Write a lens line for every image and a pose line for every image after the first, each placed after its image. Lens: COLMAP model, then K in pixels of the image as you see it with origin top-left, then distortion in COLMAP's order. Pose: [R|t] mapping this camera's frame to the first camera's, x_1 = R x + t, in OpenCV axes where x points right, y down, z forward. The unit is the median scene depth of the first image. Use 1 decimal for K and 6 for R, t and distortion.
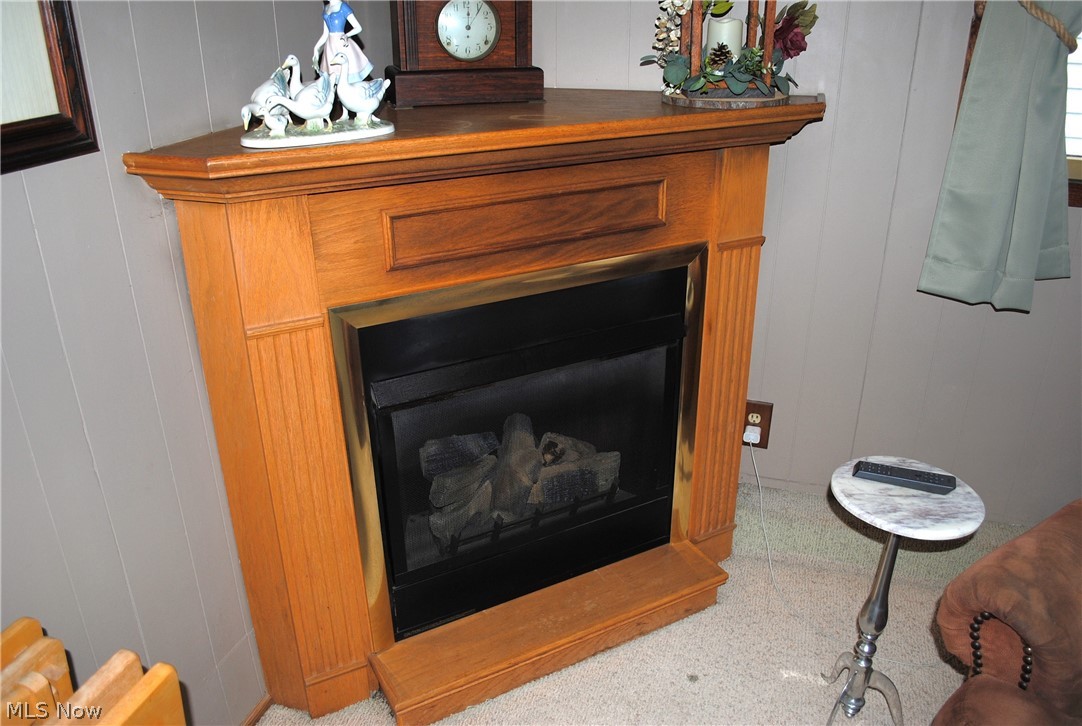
lens RADIAL K [[841.5, 0, 541.0], [0, 841.5, 363.0], [0, 0, 1]] dist [-0.086165, 0.000833]
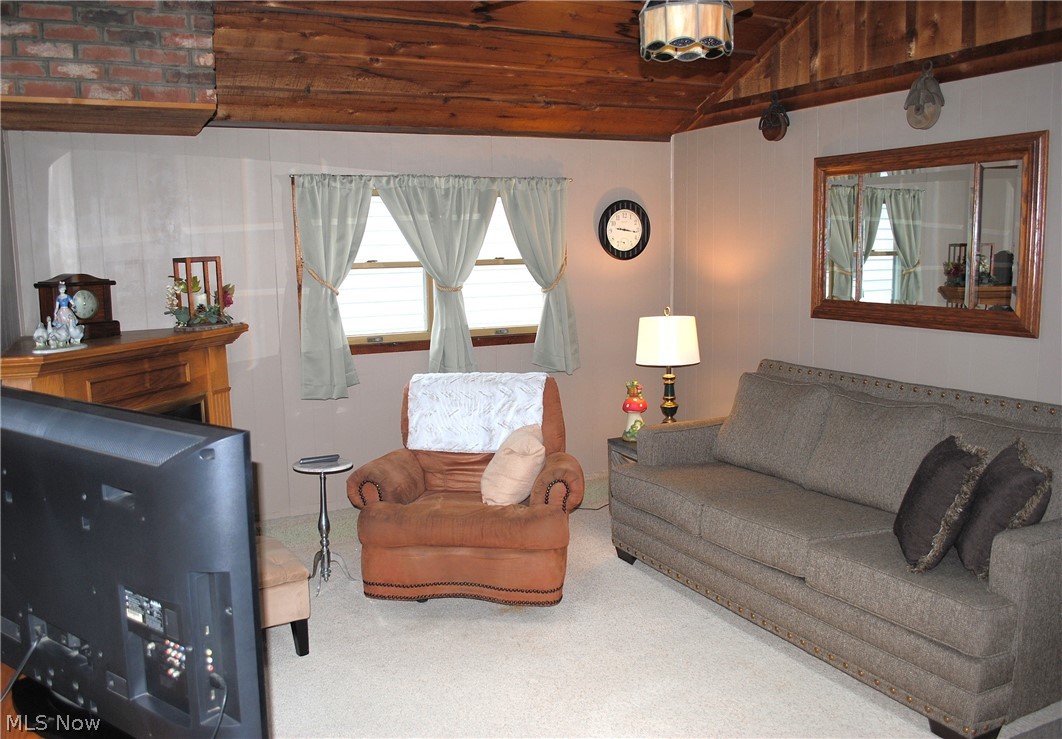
lens RADIAL K [[880.7, 0, 531.0], [0, 880.7, 369.5], [0, 0, 1]] dist [-0.085602, 0.018141]
pose [[0.716514, -0.106276, 0.689429, -0.804241], [0.307922, 0.935012, -0.175886, 0.492037], [-0.625932, 0.338315, 0.702674, -1.209948]]
